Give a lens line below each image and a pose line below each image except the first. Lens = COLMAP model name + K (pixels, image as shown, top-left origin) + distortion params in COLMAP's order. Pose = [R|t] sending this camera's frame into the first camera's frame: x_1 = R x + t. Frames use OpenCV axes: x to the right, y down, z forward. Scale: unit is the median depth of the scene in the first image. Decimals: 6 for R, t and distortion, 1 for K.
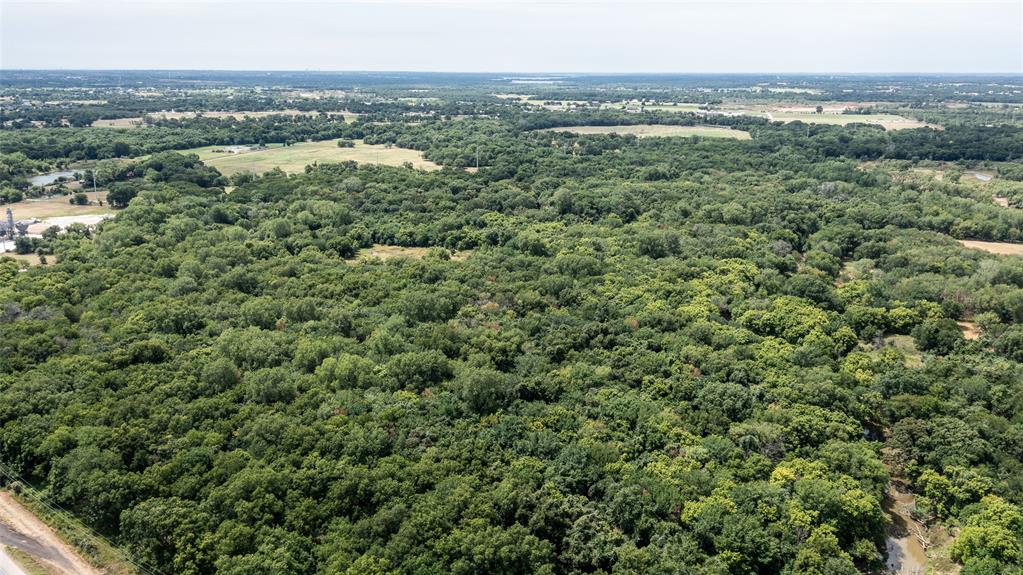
lens RADIAL K [[797.4, 0, 514.0], [0, 797.4, 283.7], [0, 0, 1]] dist [-0.009623, 0.002764]
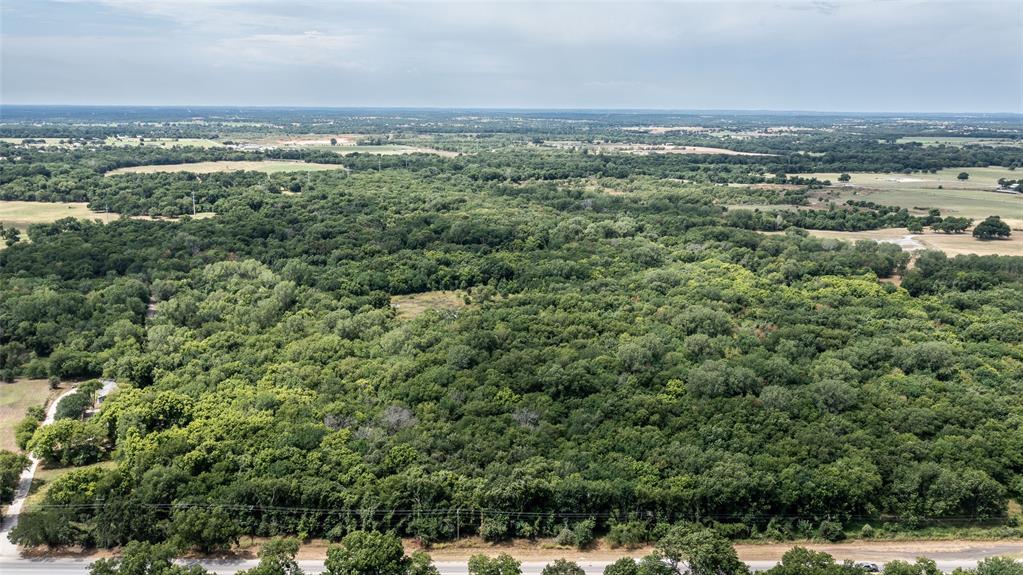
lens RADIAL K [[797.4, 0, 509.4], [0, 797.4, 288.6], [0, 0, 1]] dist [-0.009623, 0.002764]
pose [[0.752065, -0.138831, 0.644302, -0.639220], [0.160475, 0.986716, 0.025297, -0.056945], [-0.639255, 0.084369, 0.764353, 0.205408]]
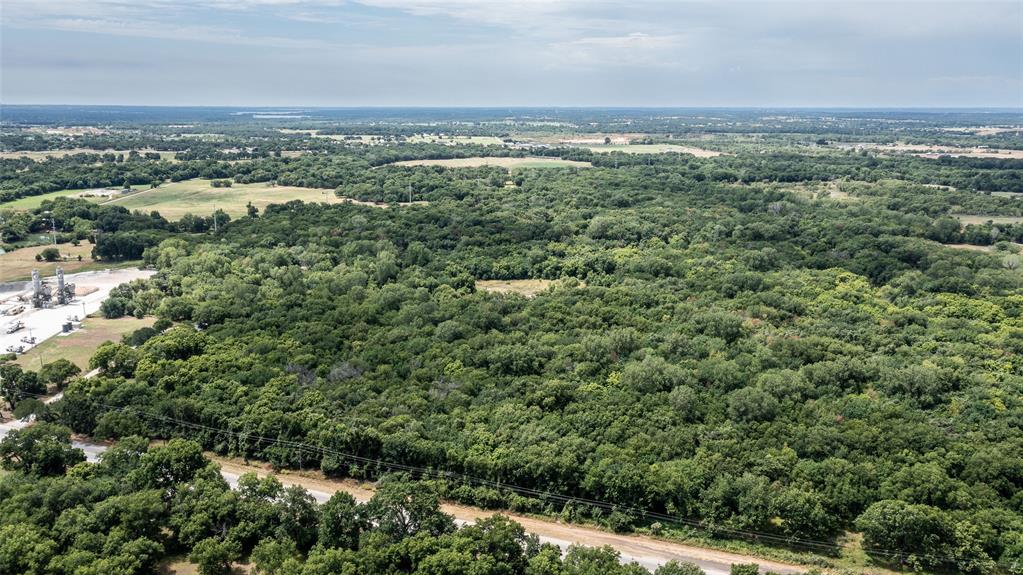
lens RADIAL K [[797.4, 0, 515.2], [0, 797.4, 289.4], [0, 0, 1]] dist [-0.009623, 0.002764]
pose [[0.943121, -0.072574, 0.324431, -0.446325], [0.083510, 0.996308, -0.019893, -0.013666], [-0.321790, 0.045855, 0.945700, 0.046527]]
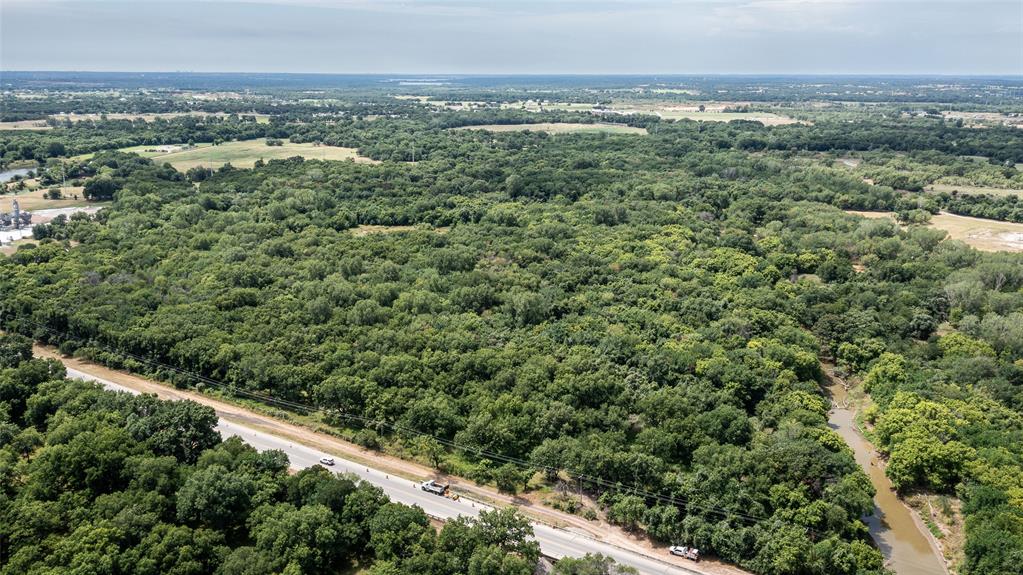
lens RADIAL K [[797.4, 0, 511.3], [0, 797.4, 285.6], [0, 0, 1]] dist [-0.009623, 0.002764]
pose [[0.990190, -0.035114, 0.135246, -0.117305], [0.035093, 0.999381, 0.002535, 0.042098], [-0.135251, 0.002236, 0.990809, -0.155268]]
